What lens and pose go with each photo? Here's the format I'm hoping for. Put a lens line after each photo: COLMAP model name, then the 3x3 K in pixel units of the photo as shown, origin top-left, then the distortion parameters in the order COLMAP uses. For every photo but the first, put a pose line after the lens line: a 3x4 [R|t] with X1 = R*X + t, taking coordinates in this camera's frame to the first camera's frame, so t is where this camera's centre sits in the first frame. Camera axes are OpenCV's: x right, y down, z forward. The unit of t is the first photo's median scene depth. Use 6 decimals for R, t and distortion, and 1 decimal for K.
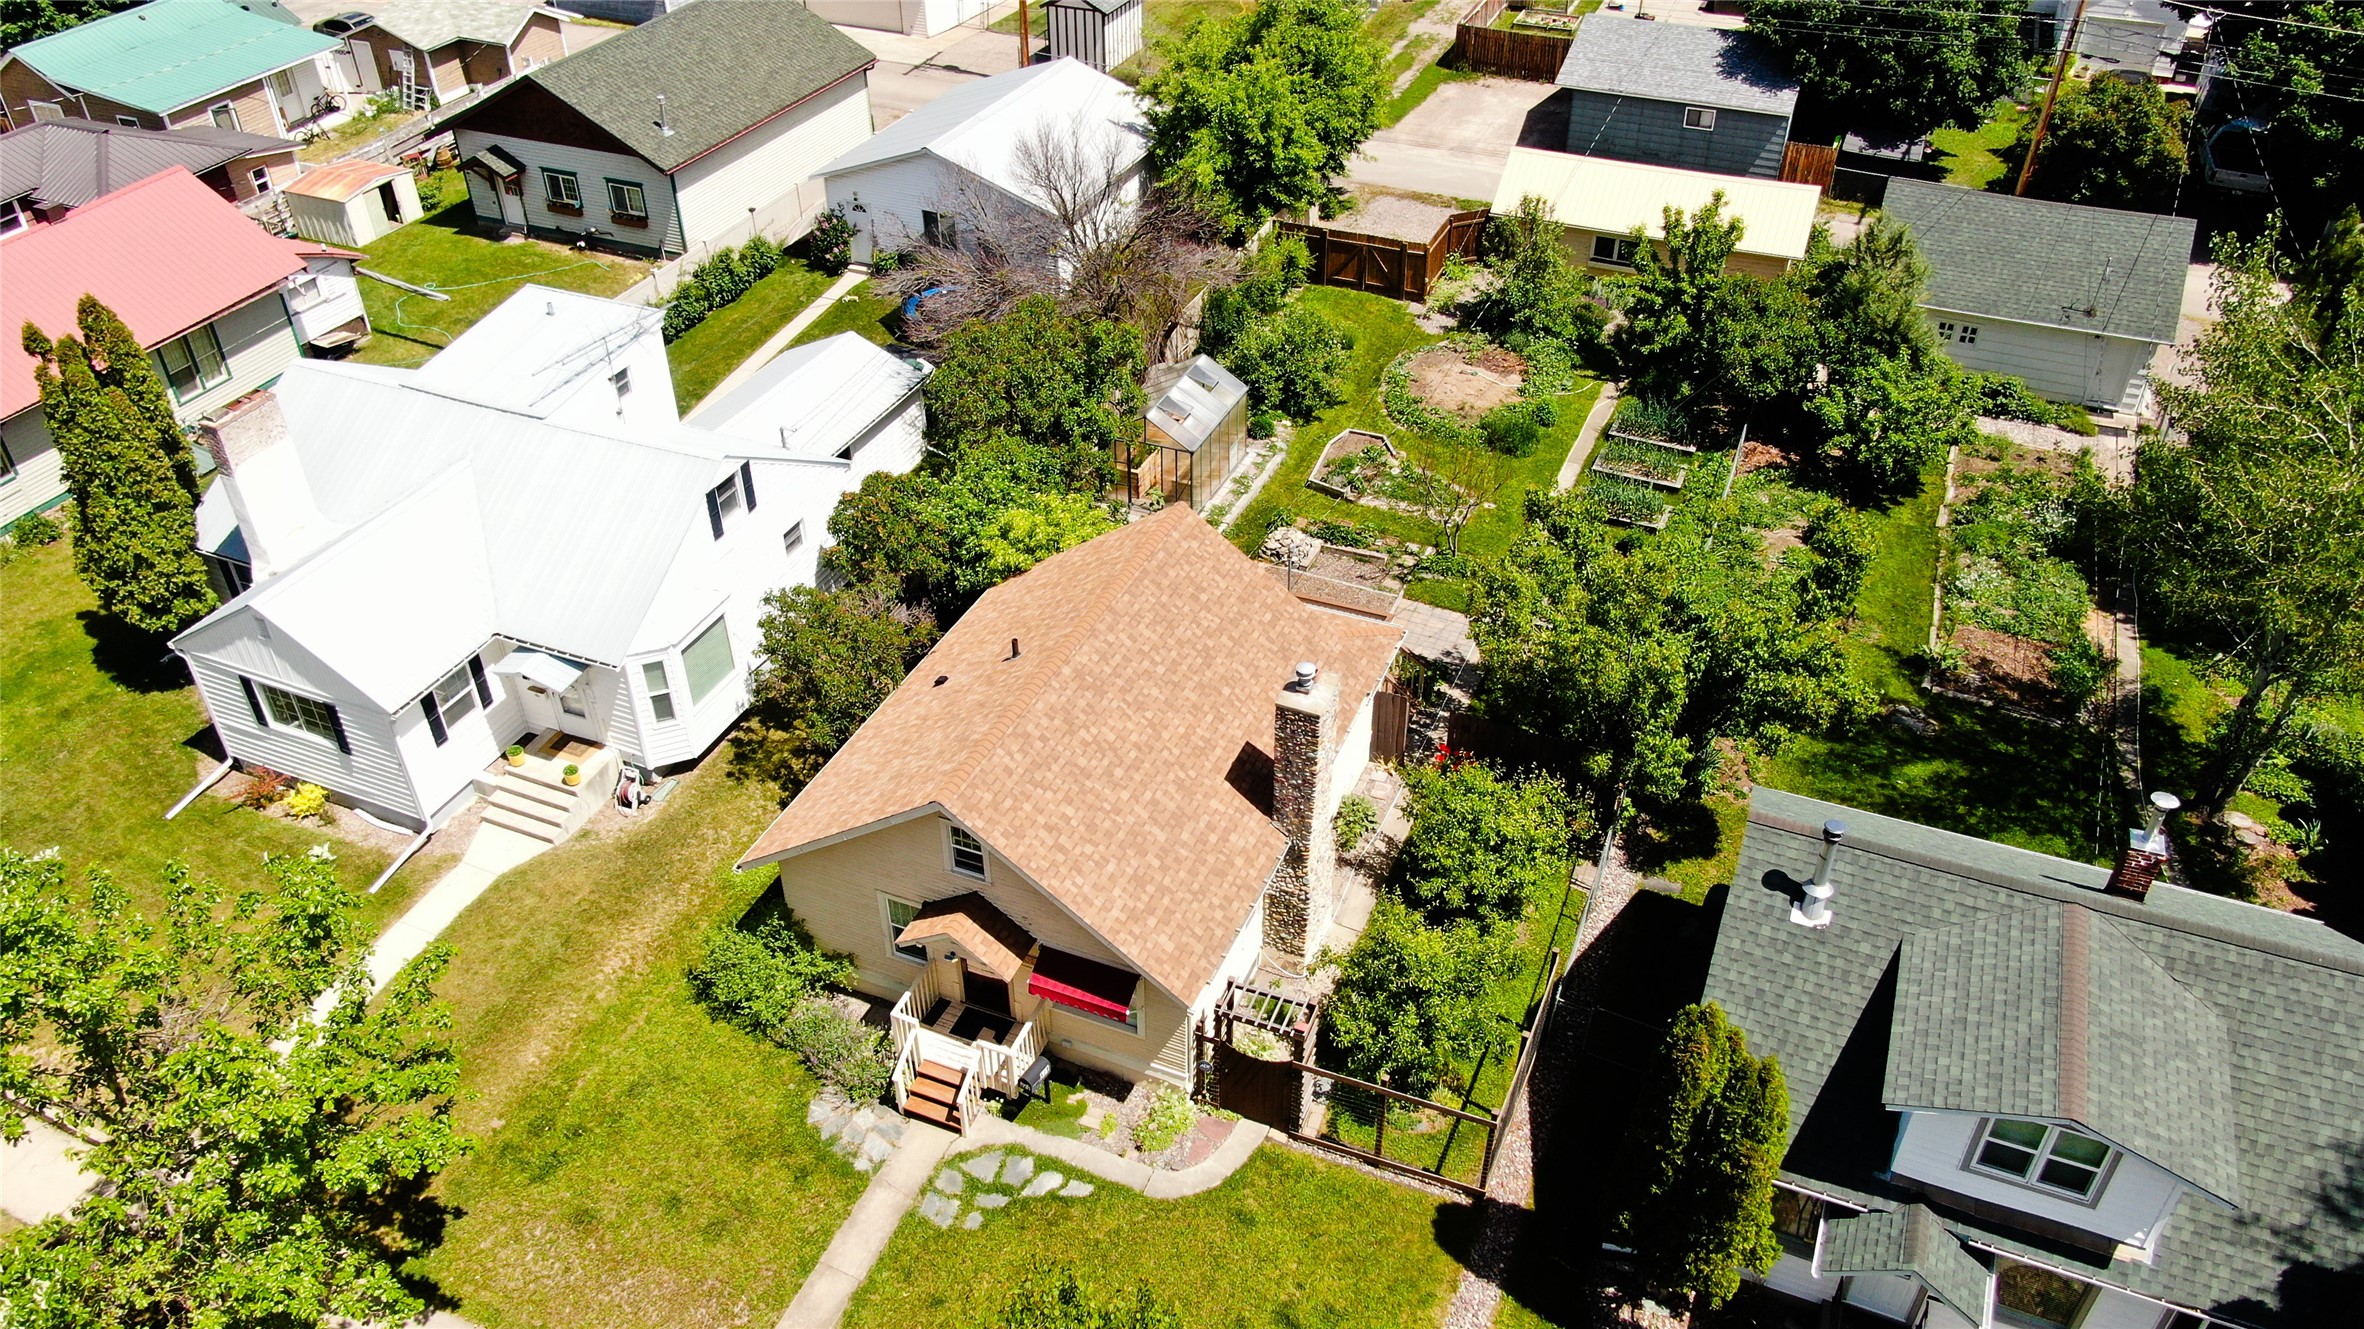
lens RADIAL K [[1701.5, 0, 1185.1], [0, 1701.5, 677.4], [0, 0, 1]] dist [-0.015667, -0.000753]
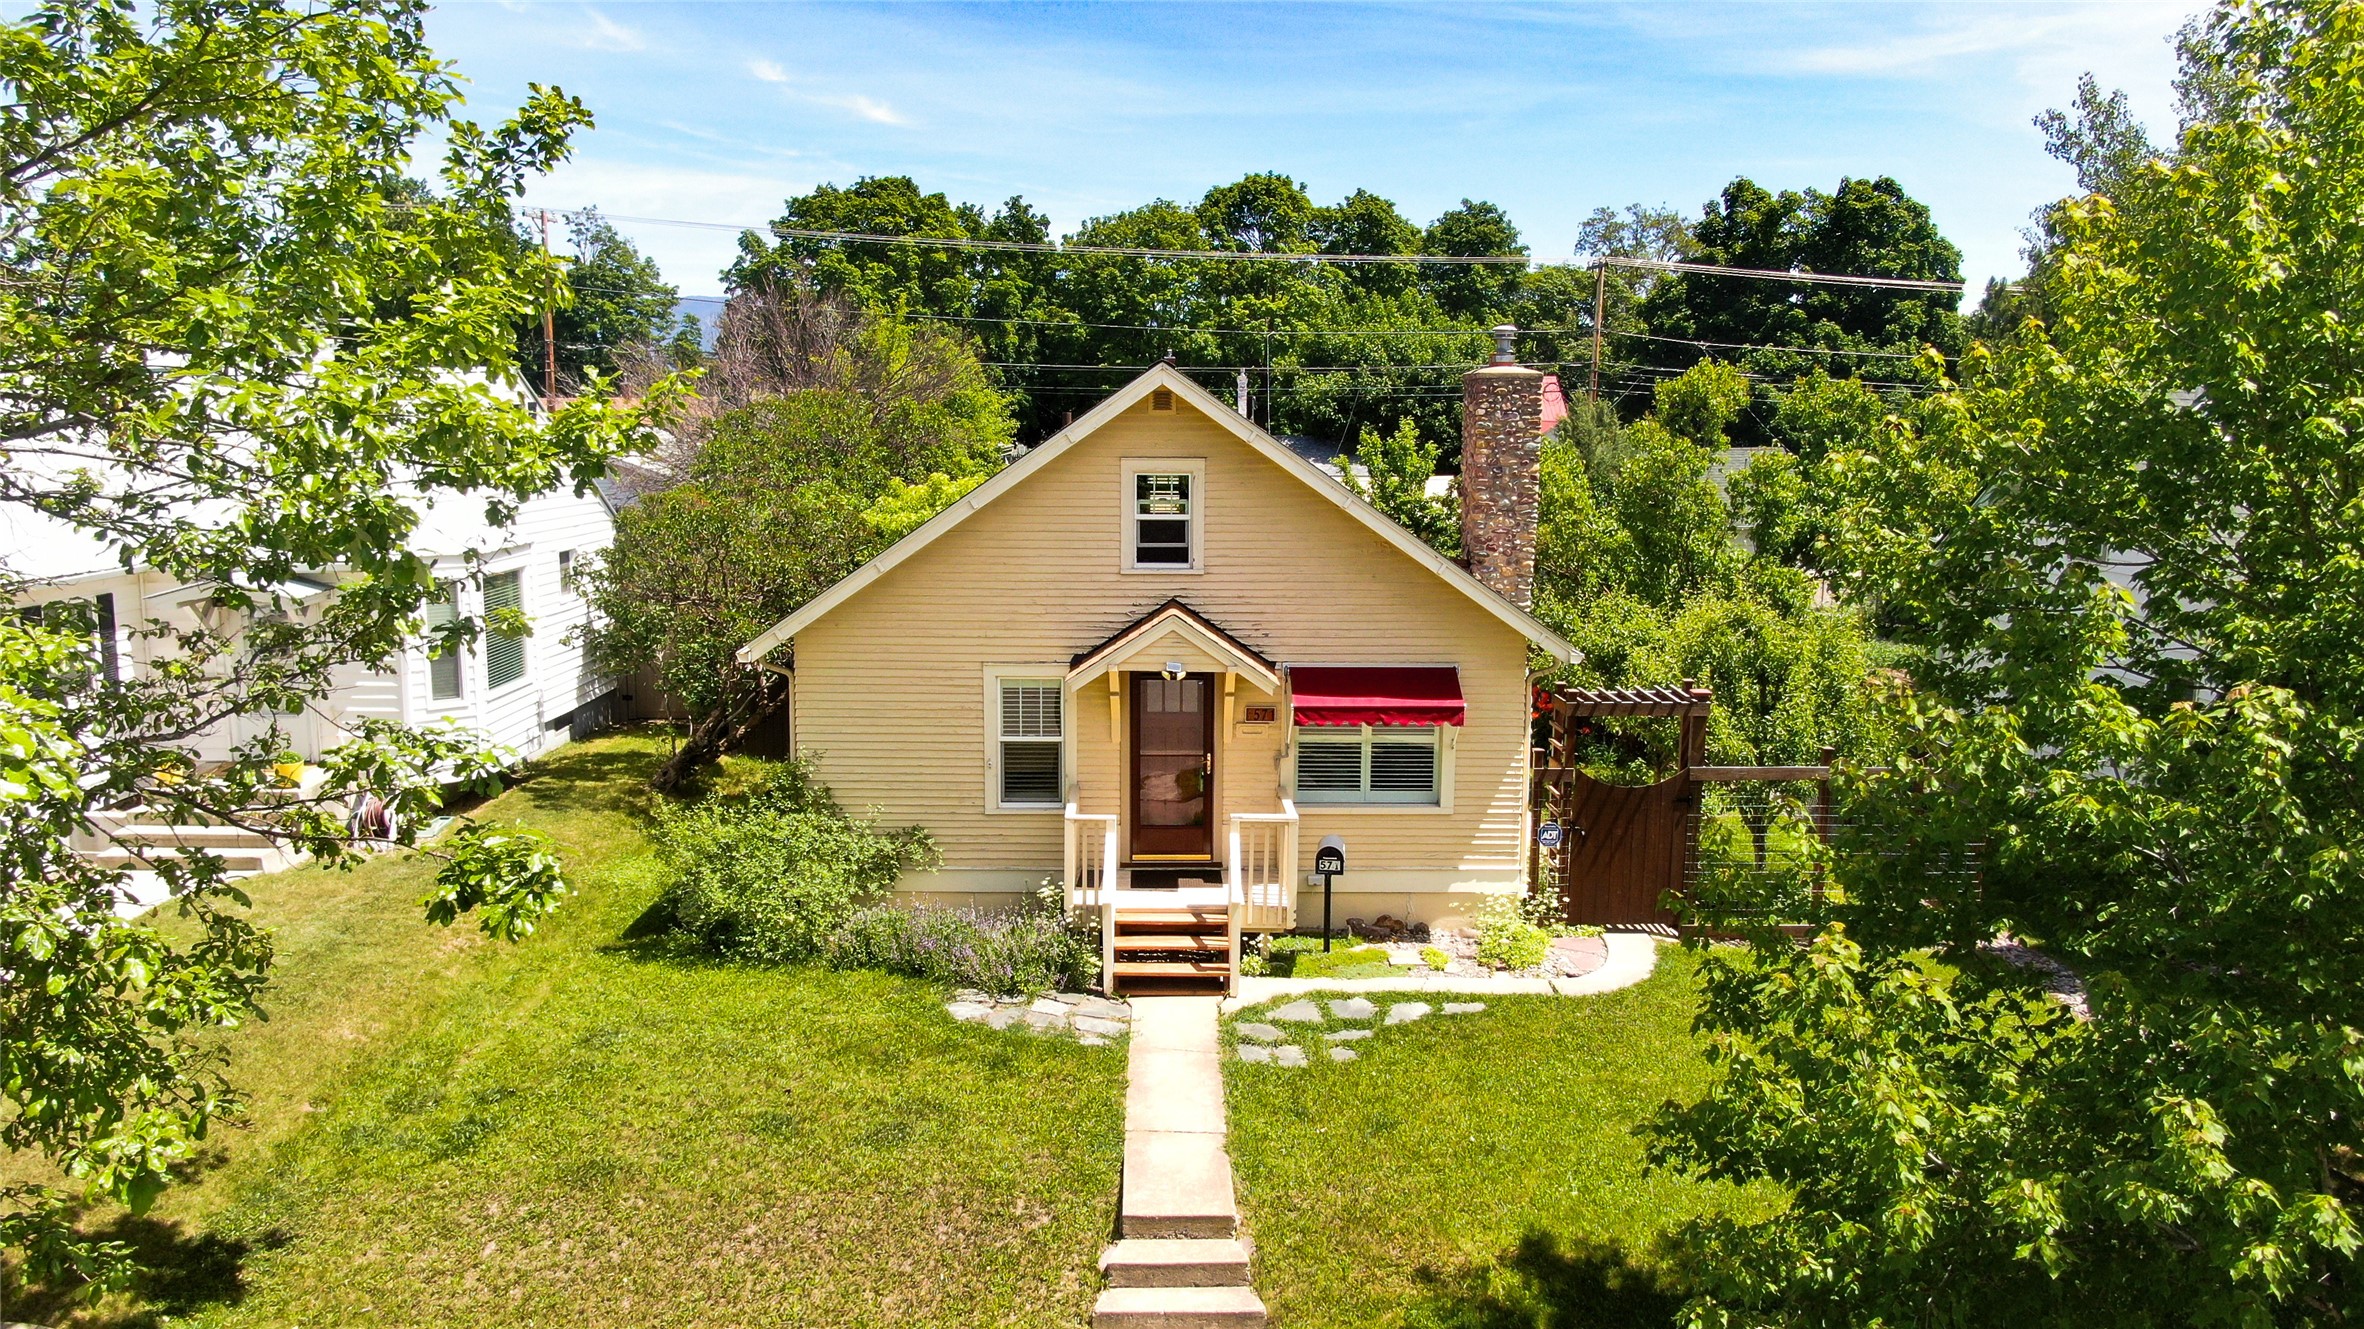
lens RADIAL K [[1701.5, 0, 1185.1], [0, 1701.5, 677.4], [0, 0, 1]] dist [-0.015667, -0.000753]
pose [[0.914708, -0.047956, 0.401259, -0.286807], [0.232241, 0.874969, -0.424846, 0.322858], [-0.330715, 0.481799, 0.811478, 0.378433]]
